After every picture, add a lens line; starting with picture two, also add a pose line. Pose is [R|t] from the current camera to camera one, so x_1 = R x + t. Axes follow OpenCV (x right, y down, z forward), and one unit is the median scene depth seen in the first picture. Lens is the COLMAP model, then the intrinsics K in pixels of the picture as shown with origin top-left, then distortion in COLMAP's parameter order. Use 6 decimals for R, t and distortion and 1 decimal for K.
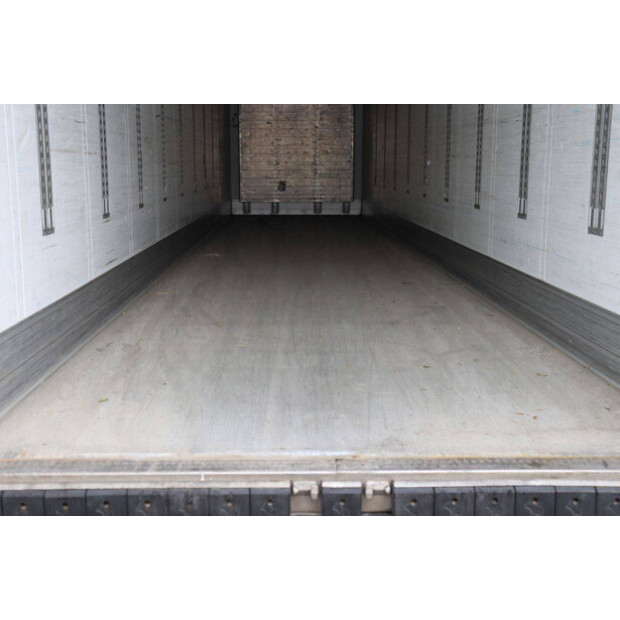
lens RADIAL K [[841.8, 0, 309.1], [0, 841.8, 306.9], [0, 0, 1]] dist [0.046474, 0.000000]
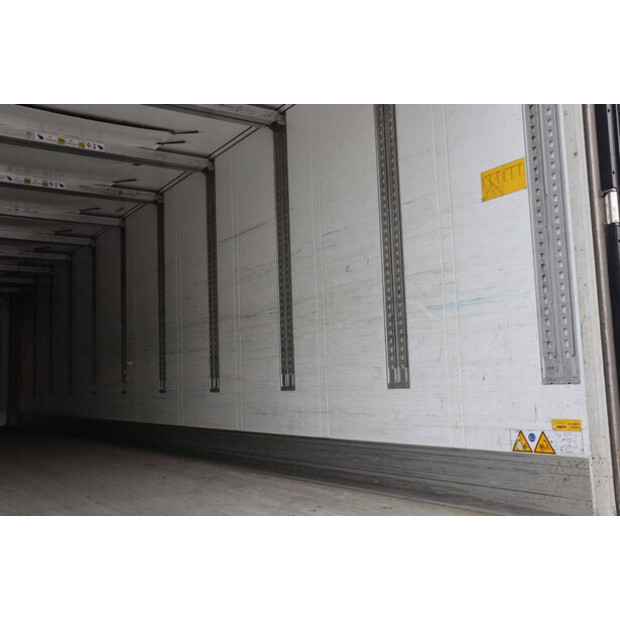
lens RADIAL K [[695.3, 0, 300.6], [0, 695.3, 311.3], [0, 0, 1]] dist [-0.004038, 0.000000]
pose [[0.855098, 0.028984, 0.517656, -0.171686], [0.115603, 0.962642, -0.244860, 0.021422], [-0.505415, 0.269222, 0.819802, 0.105661]]
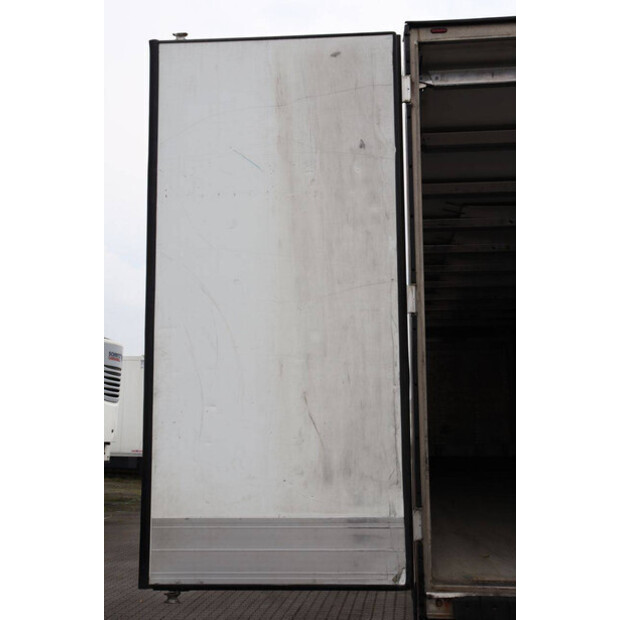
lens RADIAL K [[841.8, 0, 304.9], [0, 841.8, 290.2], [0, 0, 1]] dist [0.046474, 0.000000]
pose [[0.993157, -0.024458, -0.114196, -0.174318], [-0.012900, 0.948867, -0.315414, 0.064276], [0.116071, 0.314729, 0.942058, -0.236221]]
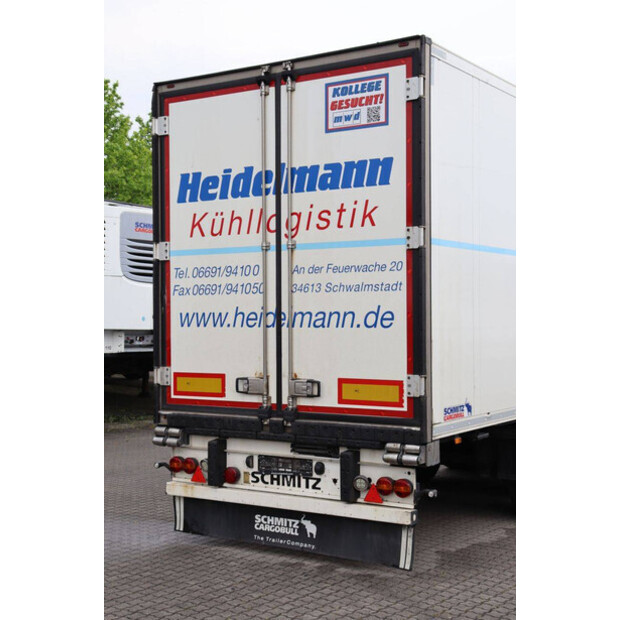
lens RADIAL K [[964.8, 0, 308.4], [0, 964.8, 307.3], [0, 0, 1]] dist [0.140051, 0.000000]
pose [[0.822188, -0.011803, -0.569094, 0.660085], [-0.086566, 0.985563, -0.145506, 0.107459], [0.562596, 0.168897, 0.809296, -0.513530]]
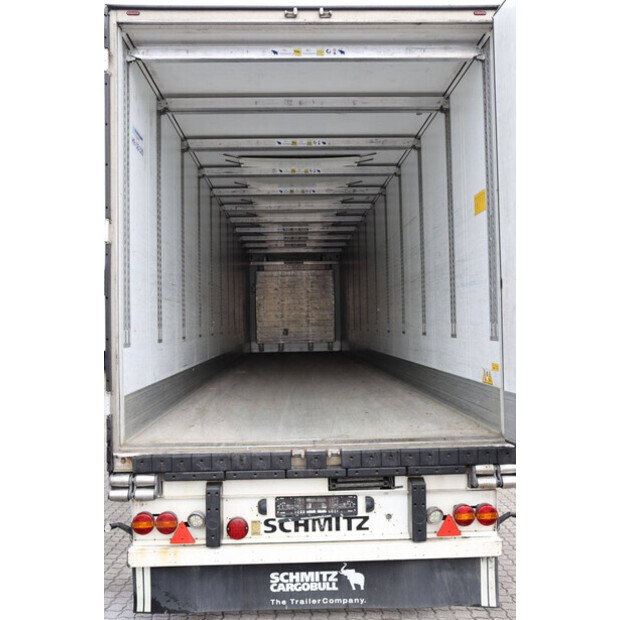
lens RADIAL K [[651.6, 0, 311.4], [0, 651.6, 305.4], [0, 0, 1]] dist [-0.023666, 0.000000]
pose [[0.999791, -0.018712, 0.008289, 0.007657], [0.019964, 0.980830, -0.193840, 0.062534], [-0.004503, 0.193965, 0.980998, -0.223602]]
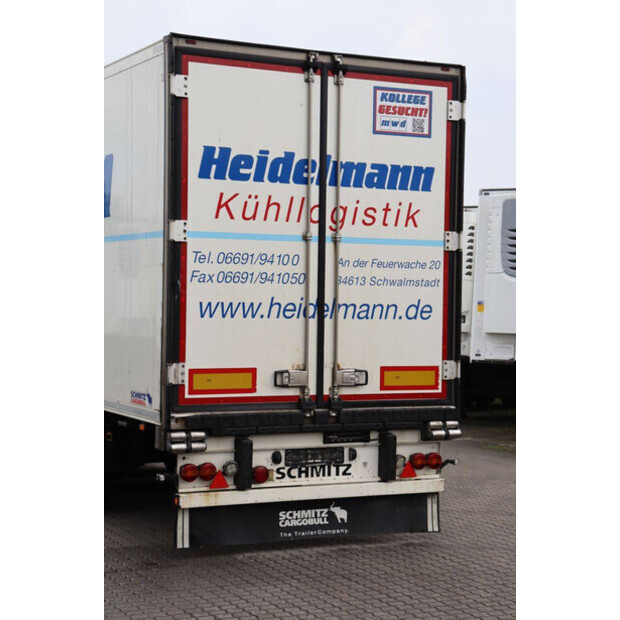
lens RADIAL K [[1303.4, 0, 310.2], [0, 1303.4, 311.1], [0, 0, 1]] dist [0.360368, 0.000000]
pose [[0.905500, 0.006076, 0.424302, -0.620047], [0.059262, 0.988288, -0.140625, 0.171940], [-0.420187, 0.152481, 0.894535, -0.960240]]
